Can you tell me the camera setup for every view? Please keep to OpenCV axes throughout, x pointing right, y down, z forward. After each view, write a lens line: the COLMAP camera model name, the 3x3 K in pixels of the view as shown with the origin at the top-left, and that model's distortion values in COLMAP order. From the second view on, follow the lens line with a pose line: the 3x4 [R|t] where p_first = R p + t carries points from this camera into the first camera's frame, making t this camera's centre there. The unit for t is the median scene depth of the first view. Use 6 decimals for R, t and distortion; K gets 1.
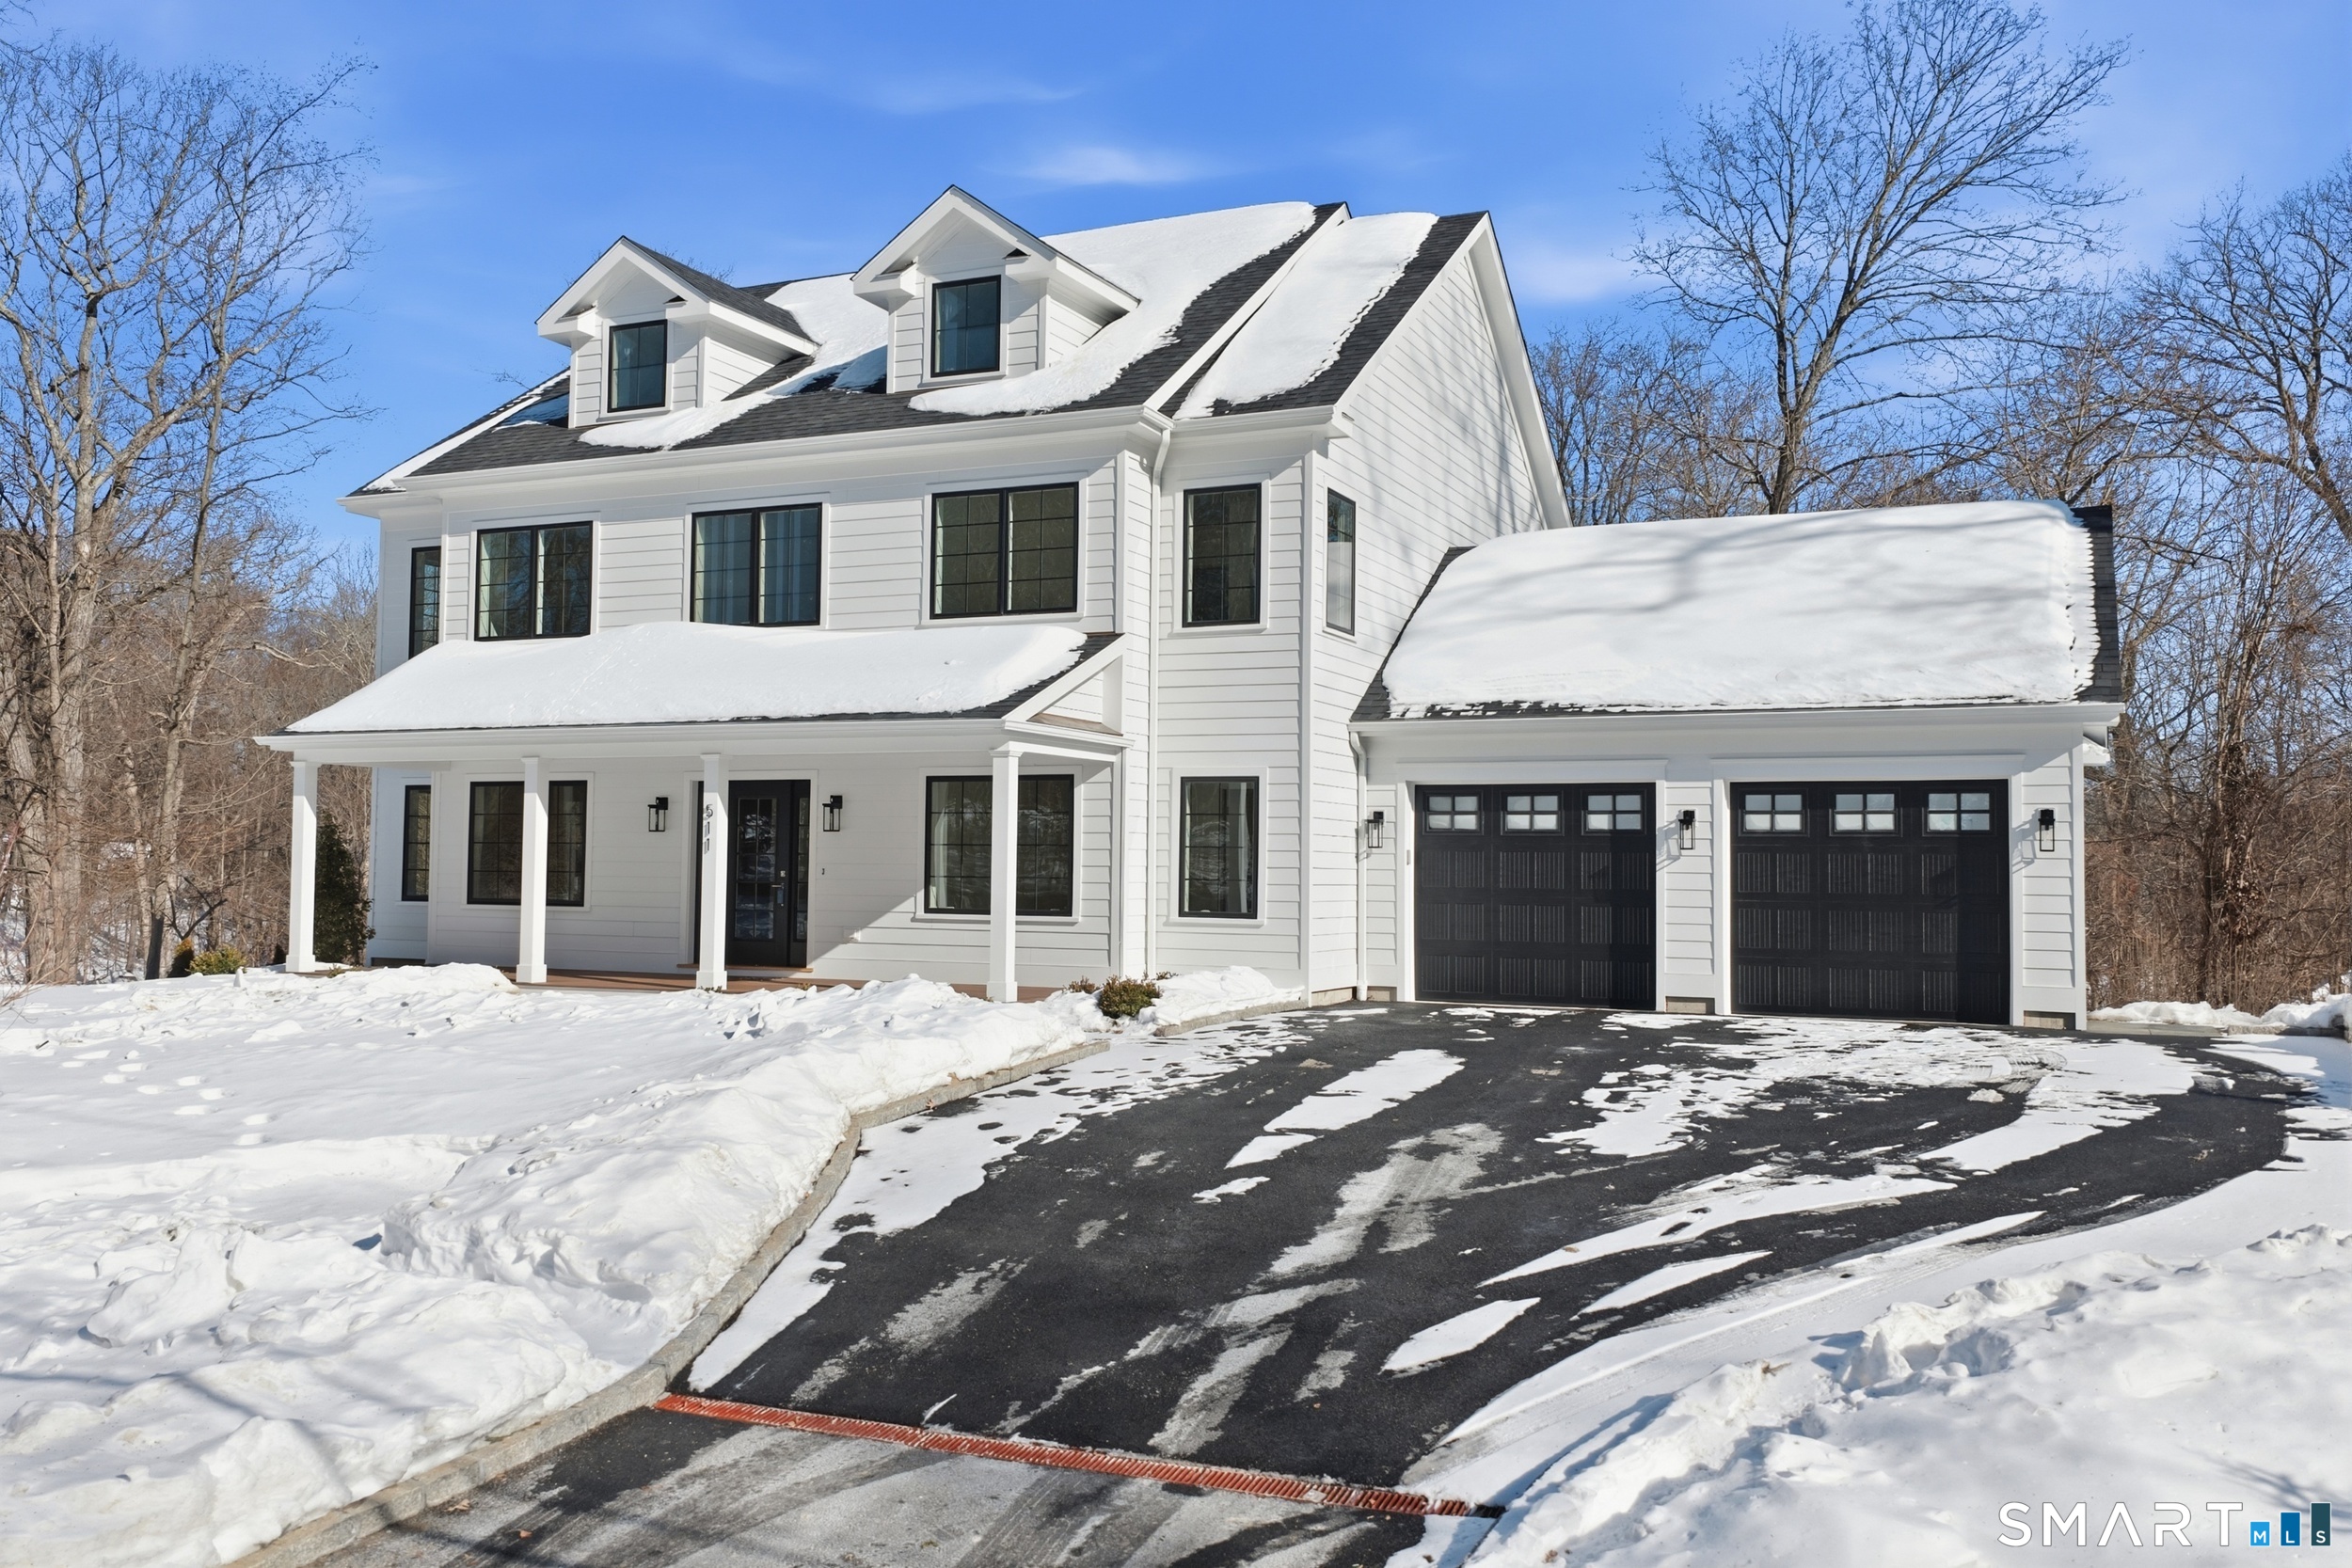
lens RADIAL K [[1954.8, 0, 1176.0], [0, 1954.8, 784.0], [0, 0, 1]] dist [0.012273, 0.003201]
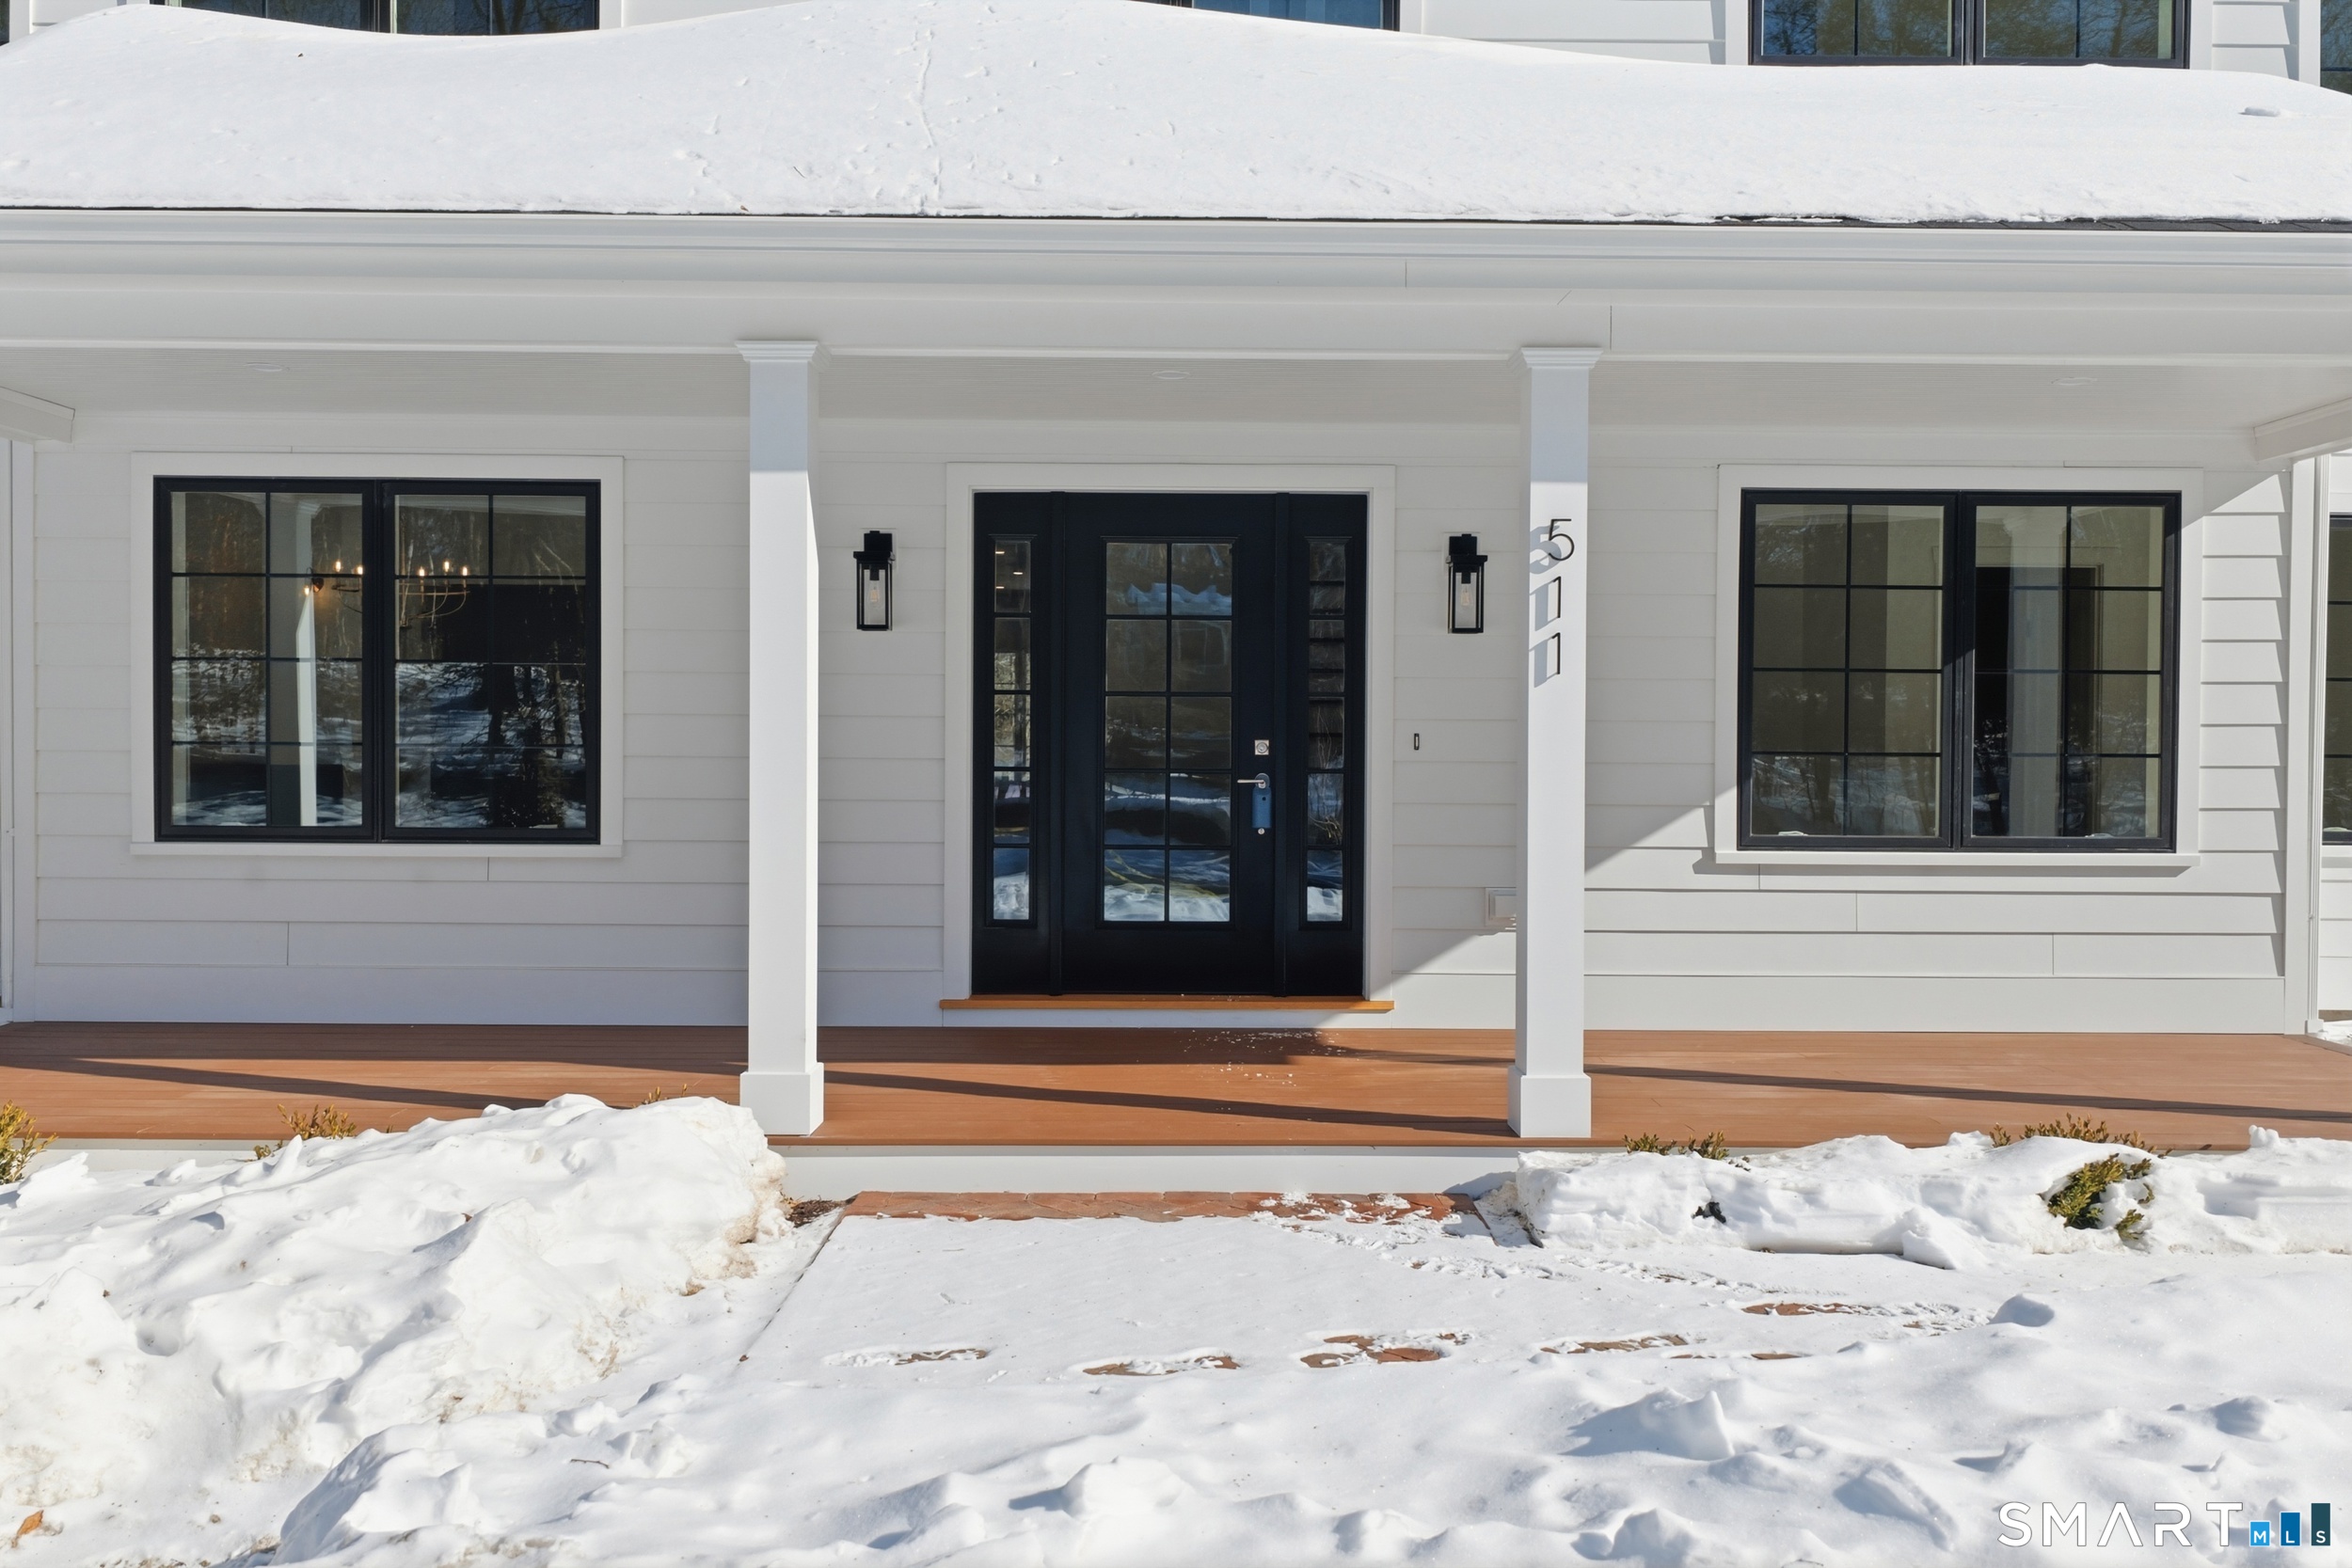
lens RADIAL K [[1954.8, 0, 1176.0], [0, 1954.8, 784.0], [0, 0, 1]] dist [0.012273, 0.003201]
pose [[0.900766, -0.010913, 0.434168, -0.404063], [-0.015112, 0.998291, 0.056445, 0.034237], [-0.434042, -0.057405, 0.899062, 0.723116]]
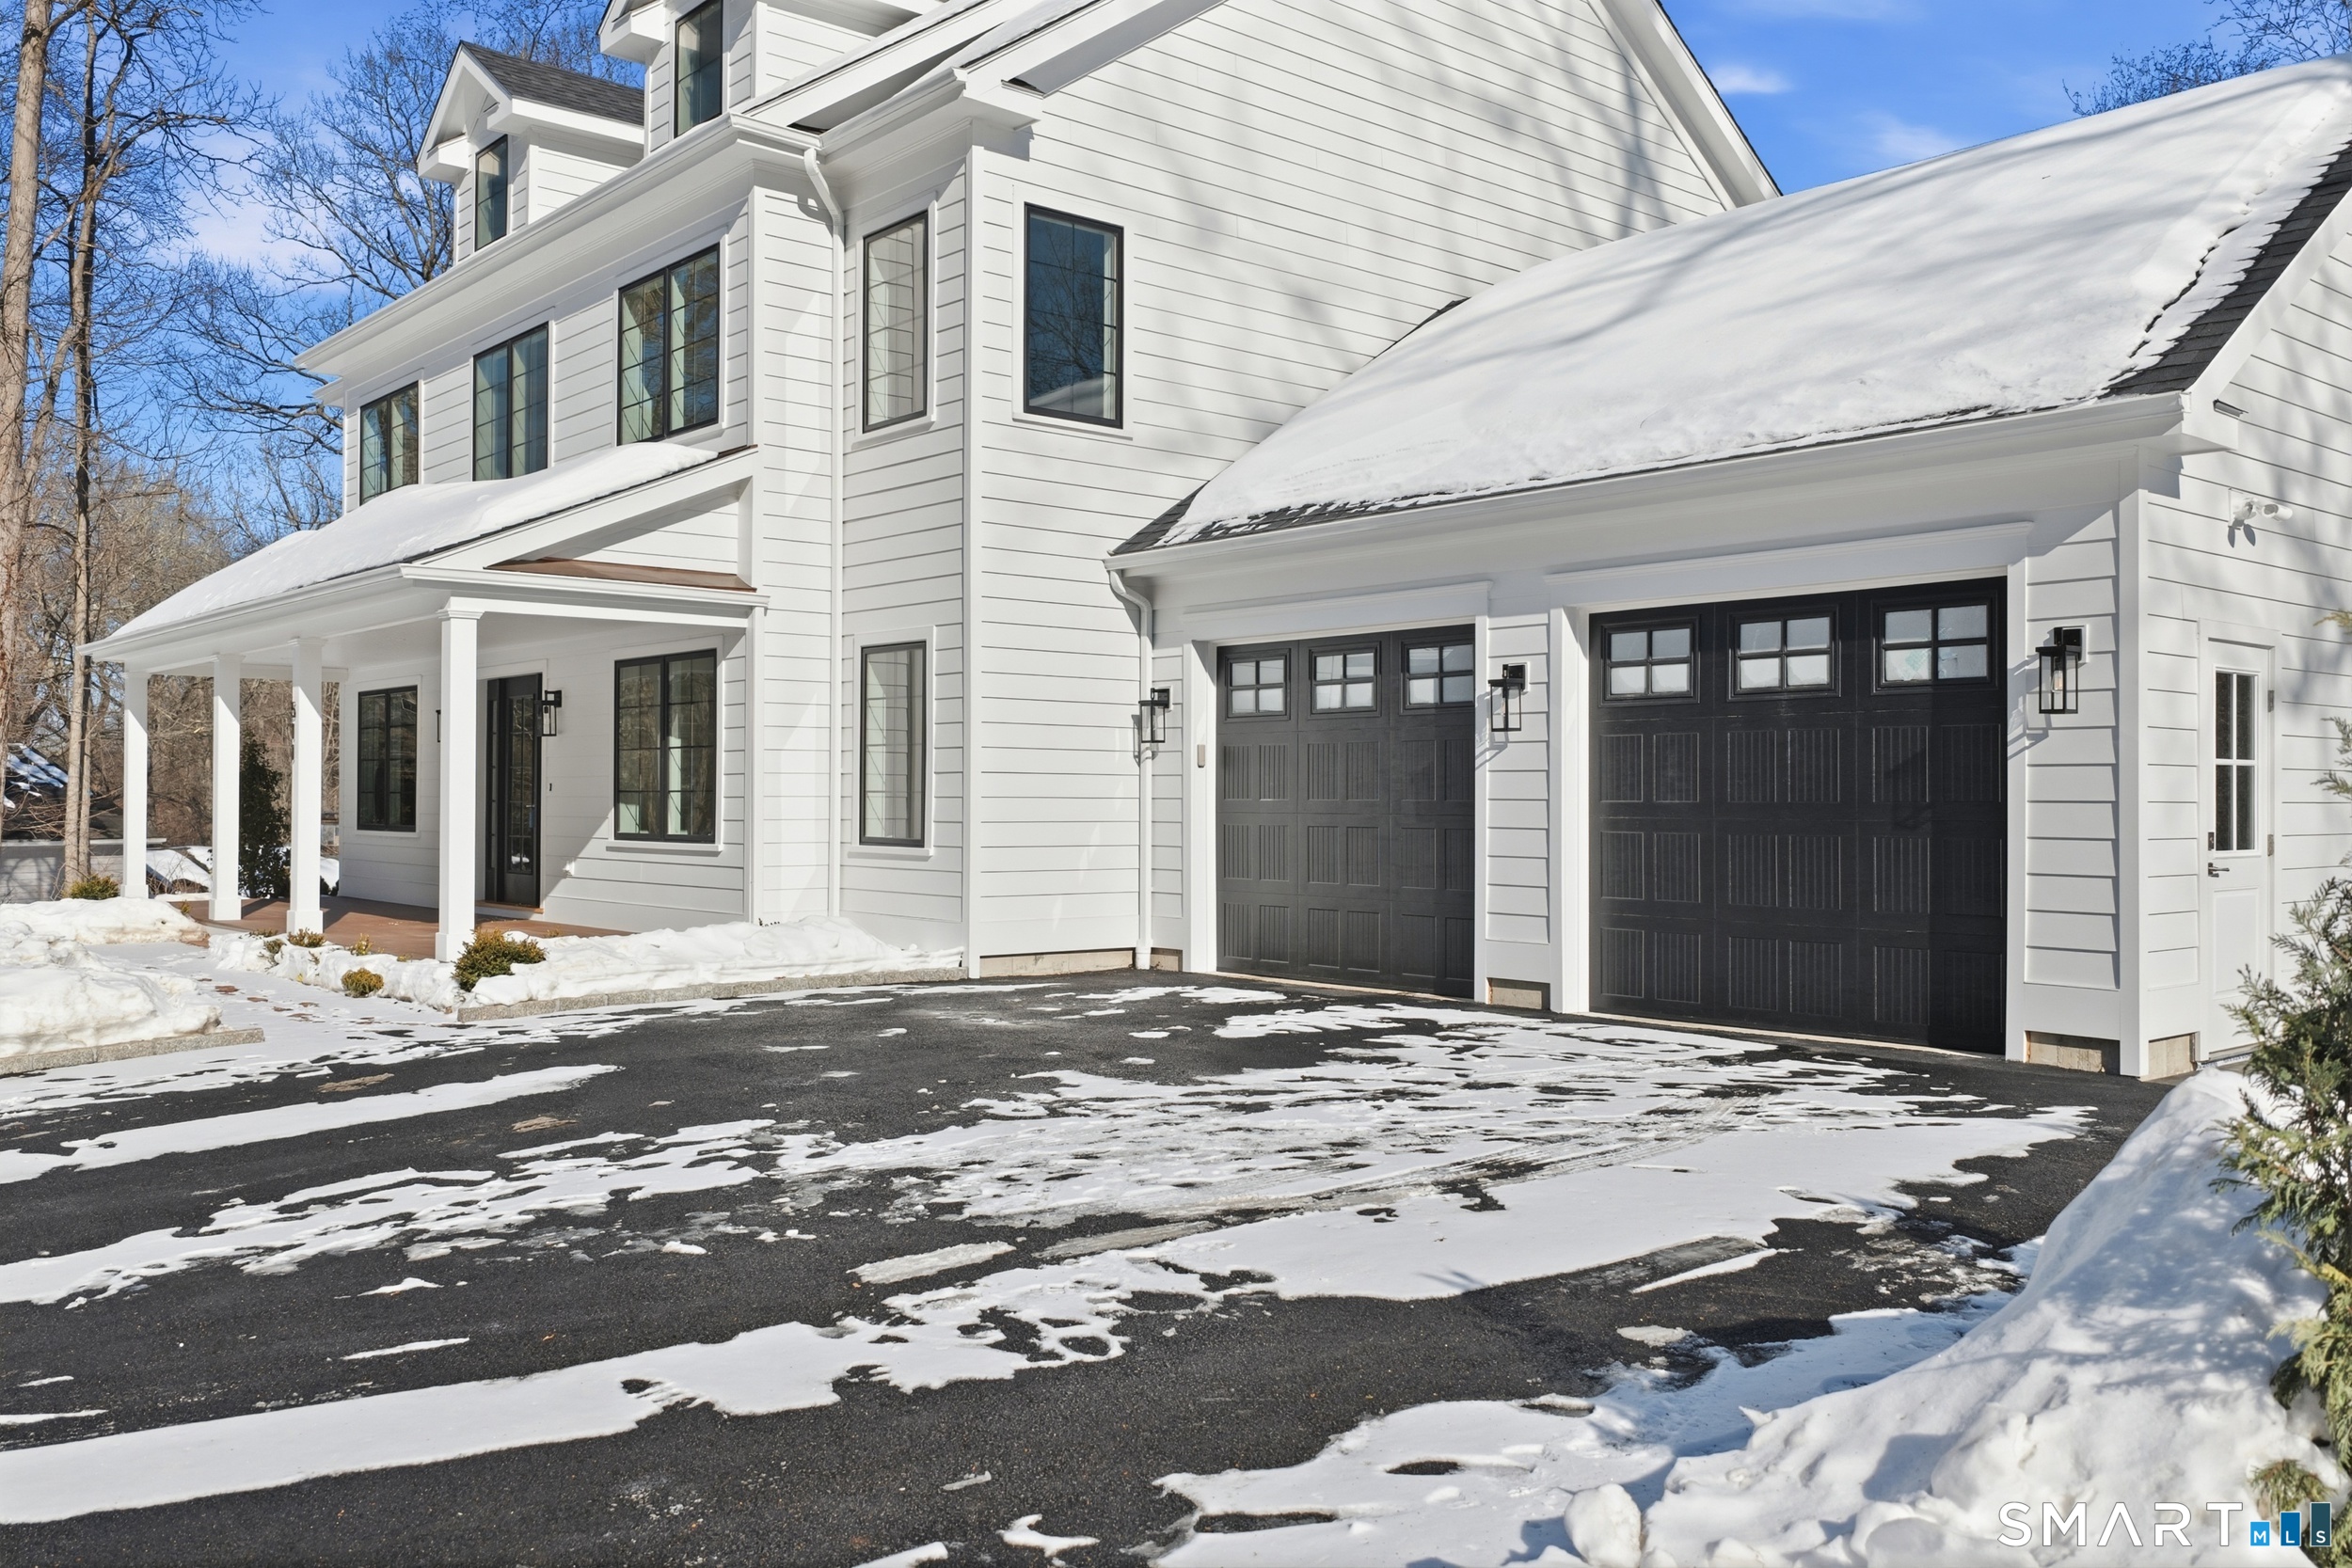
lens RADIAL K [[1954.8, 0, 1176.0], [0, 1954.8, 784.0], [0, 0, 1]] dist [0.012273, 0.003201]
pose [[0.905349, -0.011660, -0.424508, 0.406334], [0.026113, 0.999260, 0.028244, 0.029152], [0.423865, -0.036656, 0.904983, 0.410585]]
